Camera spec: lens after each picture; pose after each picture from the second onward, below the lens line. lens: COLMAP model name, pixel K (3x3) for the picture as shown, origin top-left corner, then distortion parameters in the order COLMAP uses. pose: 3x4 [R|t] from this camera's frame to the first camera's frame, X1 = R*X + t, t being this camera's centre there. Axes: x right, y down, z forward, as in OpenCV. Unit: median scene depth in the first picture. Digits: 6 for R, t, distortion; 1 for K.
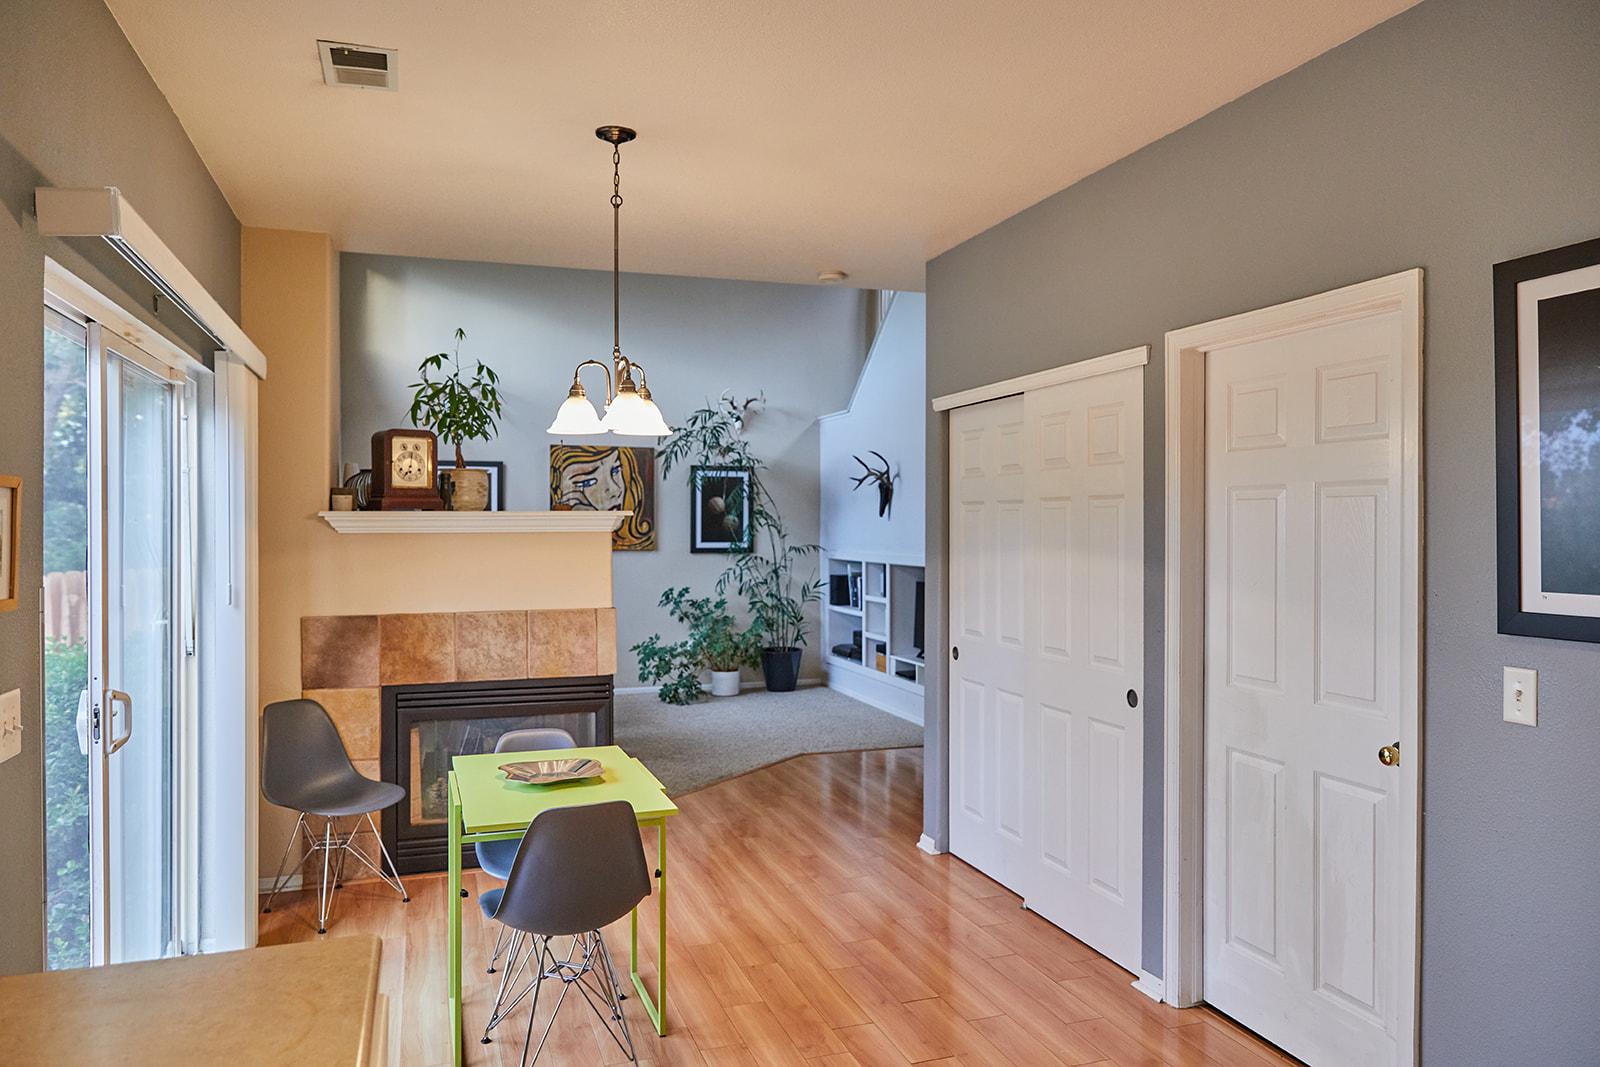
lens RADIAL K [[1110.4, 0, 792.3], [0, 1110.4, 531.5], [0, 0, 1]] dist [-0.000644, 0.002476]
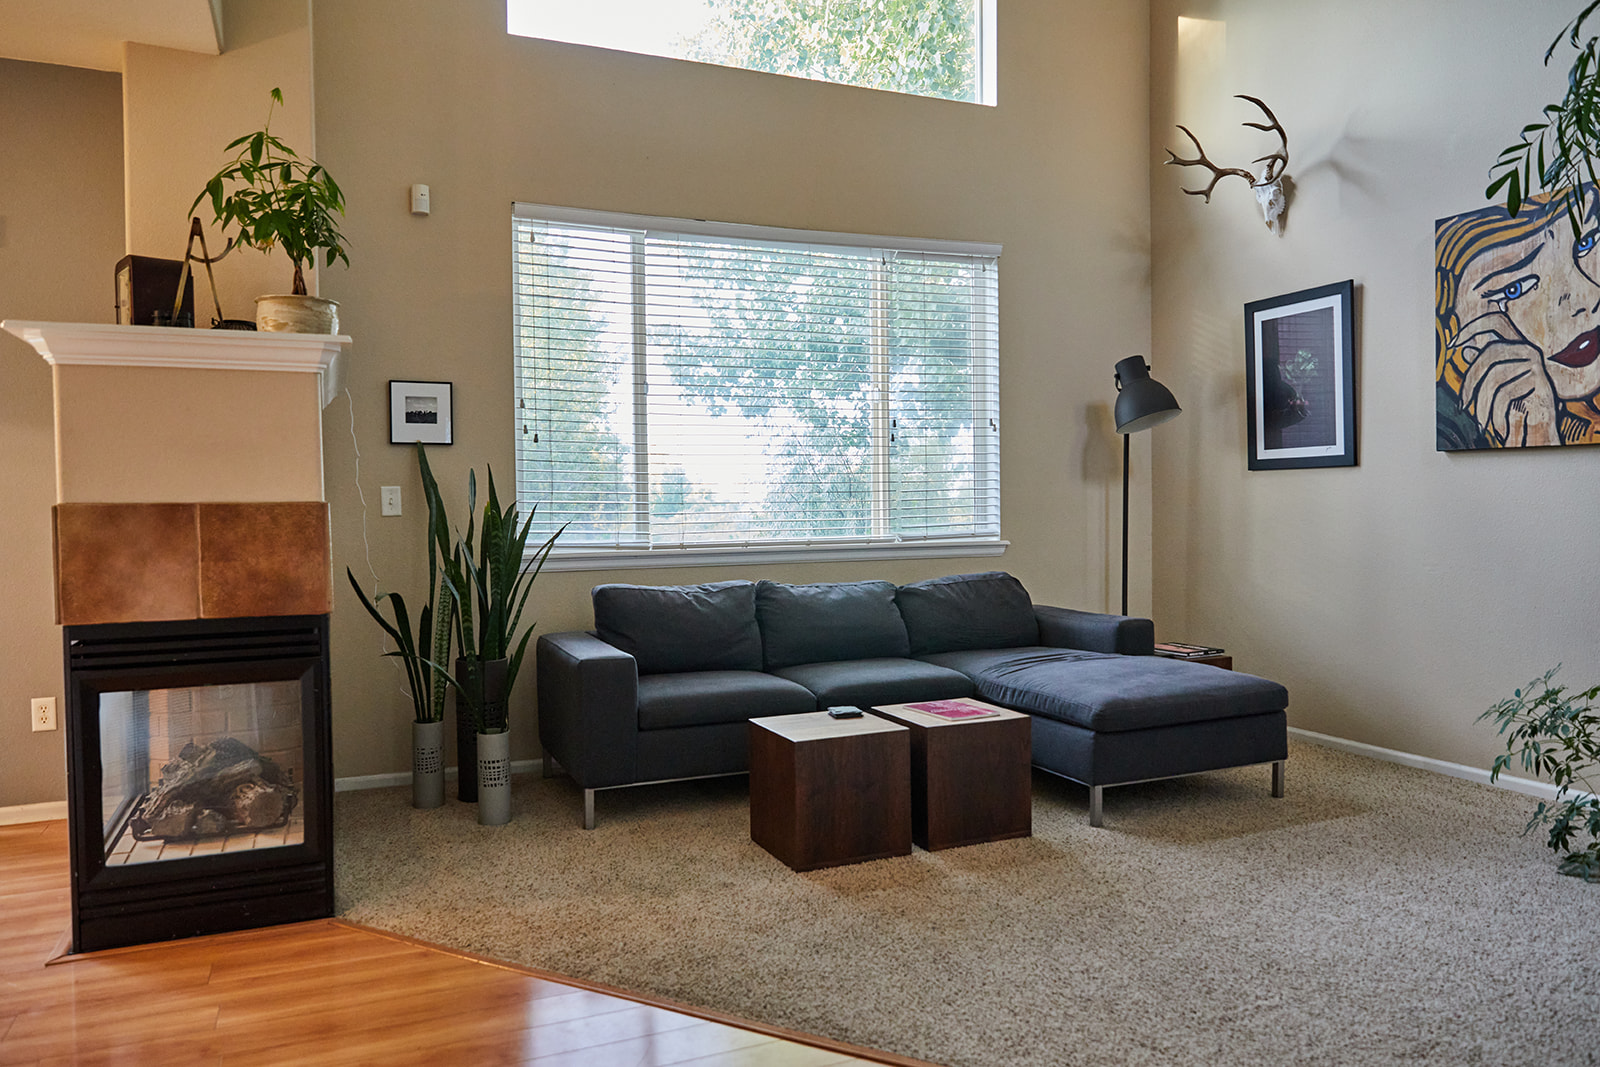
lens RADIAL K [[1110.4, 0, 792.3], [0, 1110.4, 531.5], [0, 0, 1]] dist [-0.000644, 0.002476]
pose [[0.081336, 0.019096, -0.996504, 0.228223], [0.004026, 0.999802, 0.019488, 0.041200], [0.996679, -0.005597, 0.081243, 0.729918]]
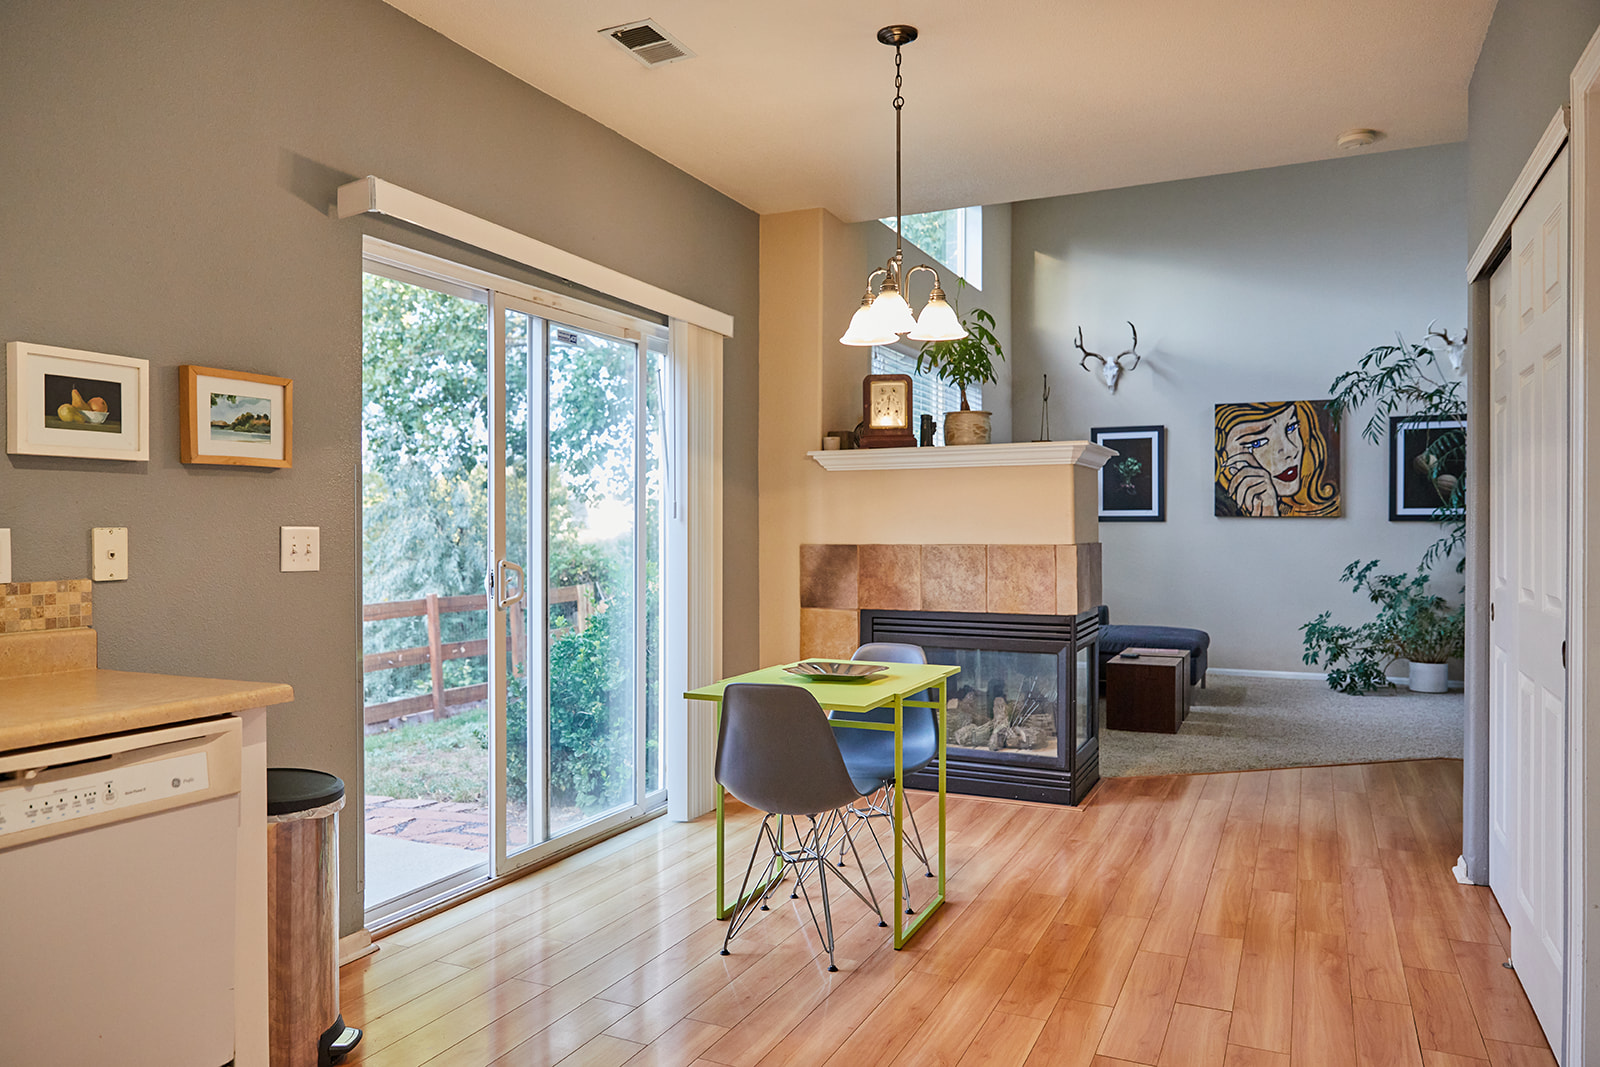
lens RADIAL K [[1096.0, 0, 800.0], [0, 1096.0, 533.5], [0, 0, 1]] dist [-0.003036, 0.000165]
pose [[0.713885, 0.002185, -0.700260, 0.188349], [-0.004983, 0.999986, -0.001959, 0.036037], [0.700245, 0.004888, 0.713885, 0.098627]]
